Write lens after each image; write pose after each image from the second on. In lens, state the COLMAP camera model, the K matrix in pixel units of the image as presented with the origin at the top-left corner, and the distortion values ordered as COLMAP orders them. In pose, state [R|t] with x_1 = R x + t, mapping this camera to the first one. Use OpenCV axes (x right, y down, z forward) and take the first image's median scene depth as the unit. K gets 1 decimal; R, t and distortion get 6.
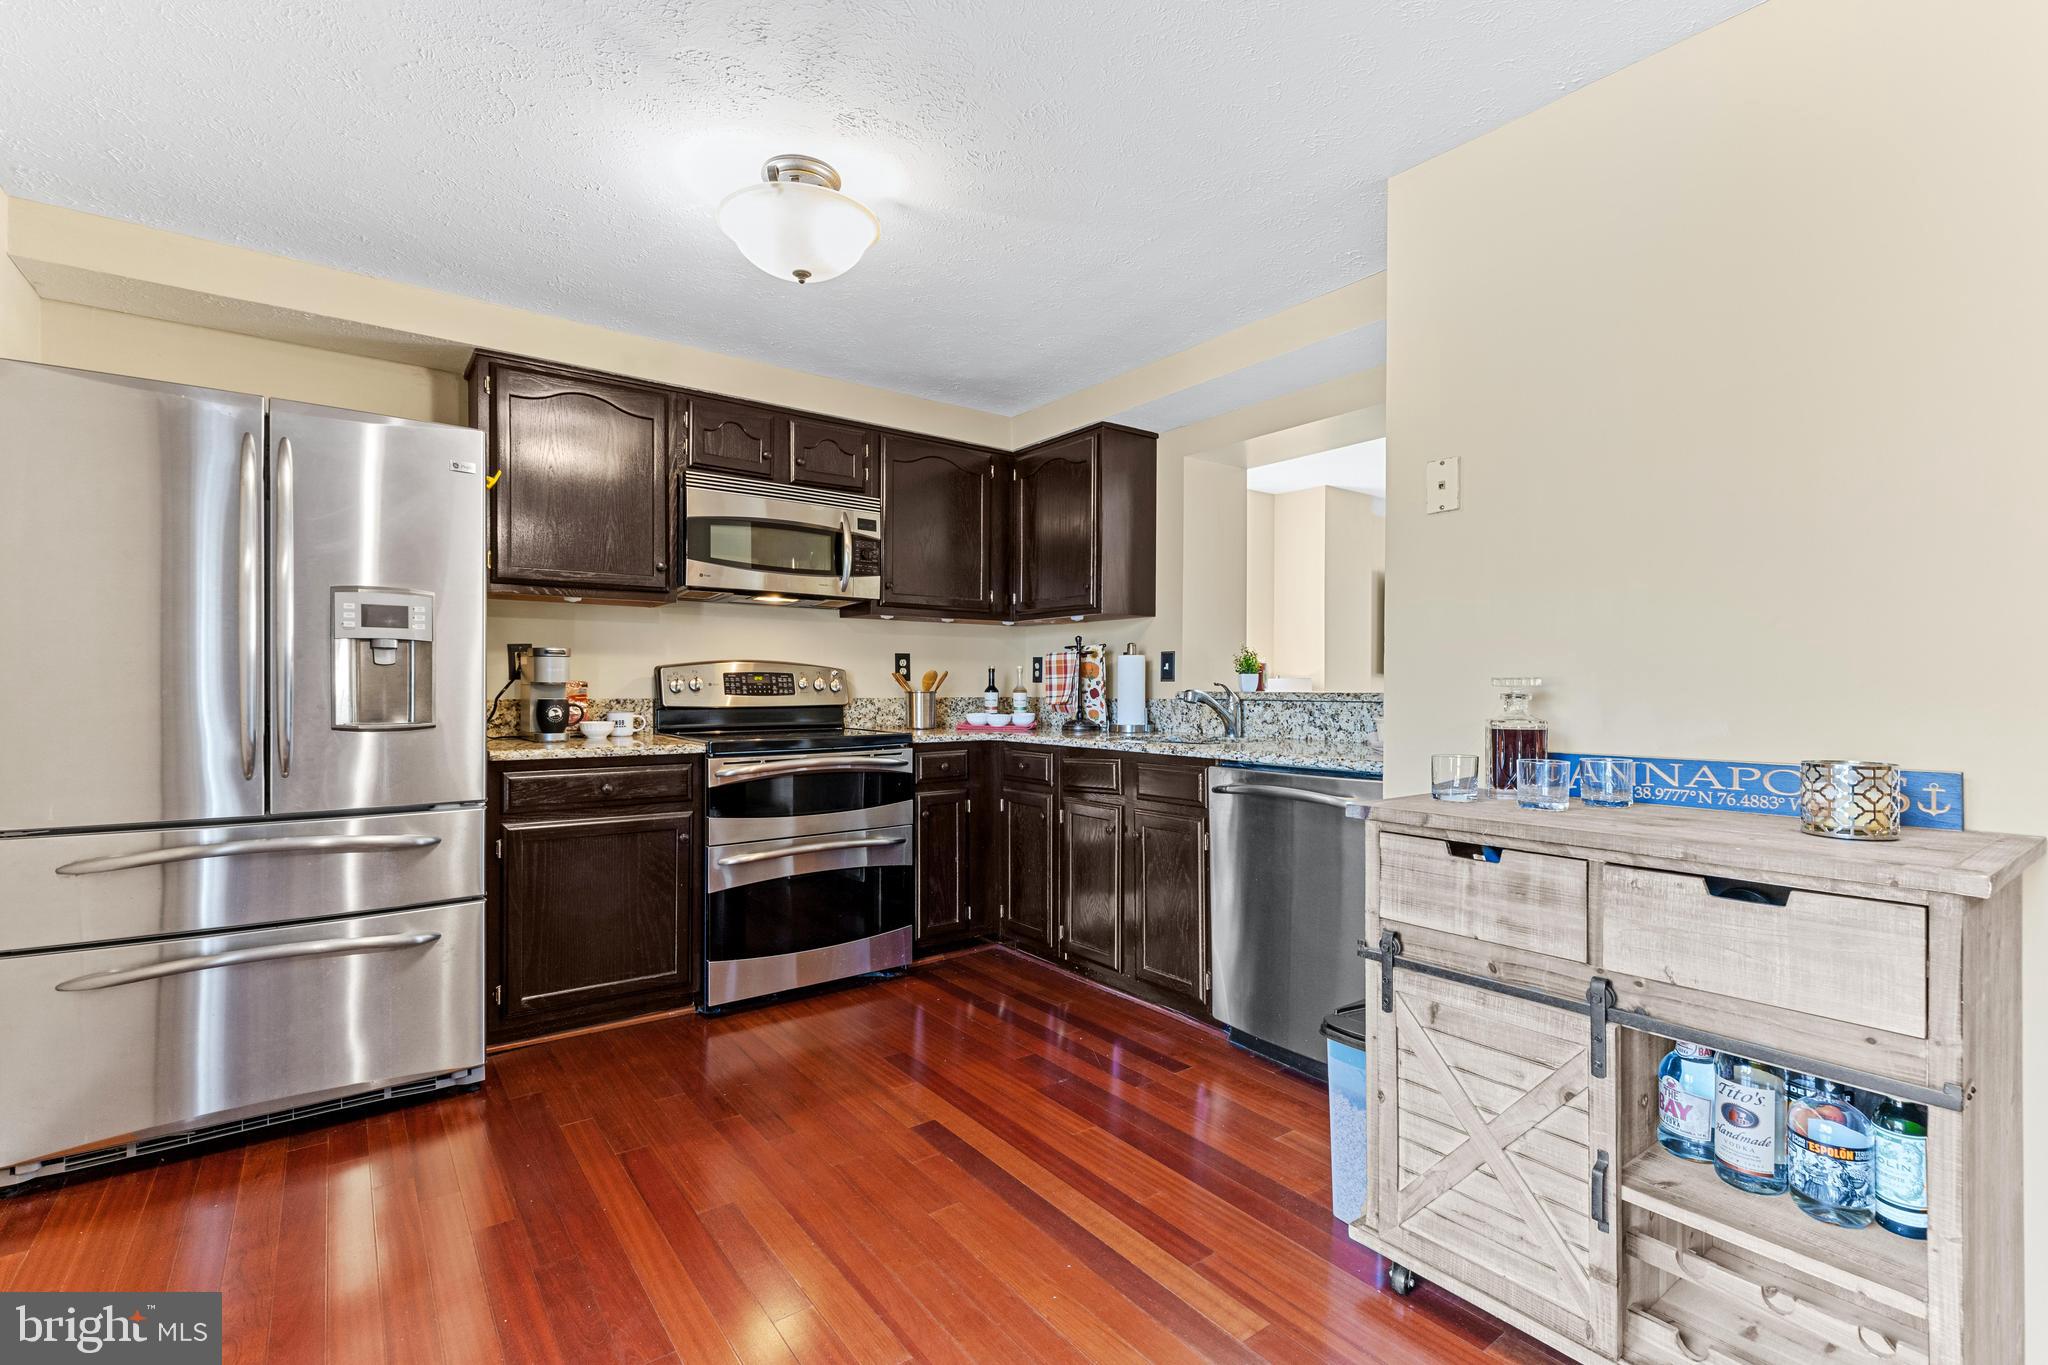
lens RADIAL K [[920.7, 0, 1033.5], [0, 920.7, 696.7], [0, 0, 1]] dist [0.004349, -0.001472]
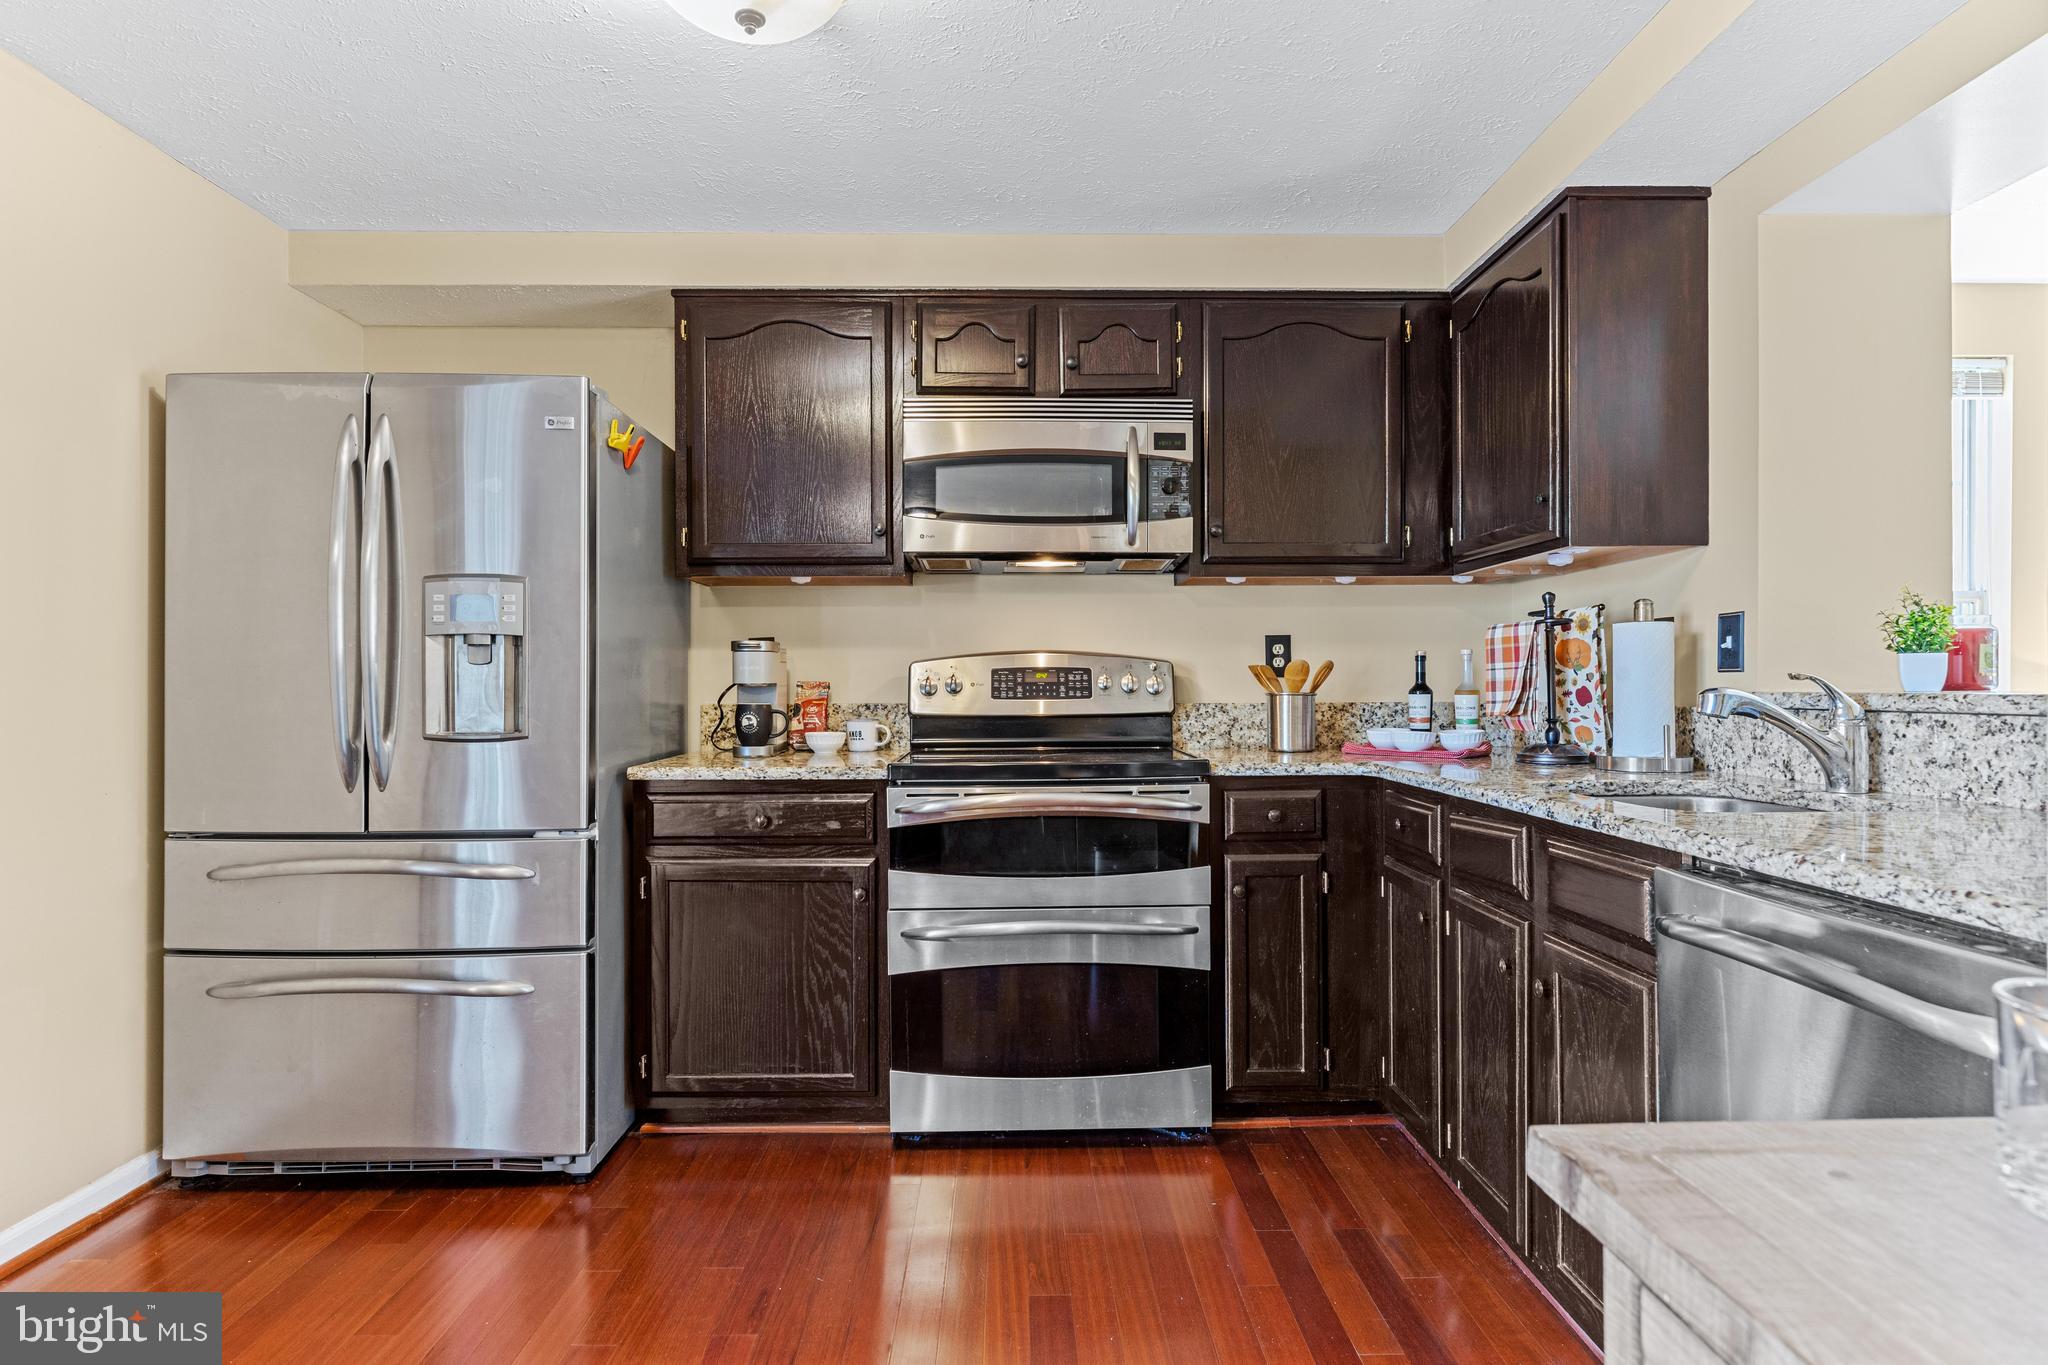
lens RADIAL K [[1087.0, 0, 1019.0], [0, 1087.0, 686.4], [0, 0, 1]] dist [0.002740, -0.002766]
pose [[0.805110, -0.005634, -0.593099, 0.207399], [-0.000545, 0.999947, -0.010238, -0.002868], [0.593125, 0.008566, 0.805064, 0.330461]]
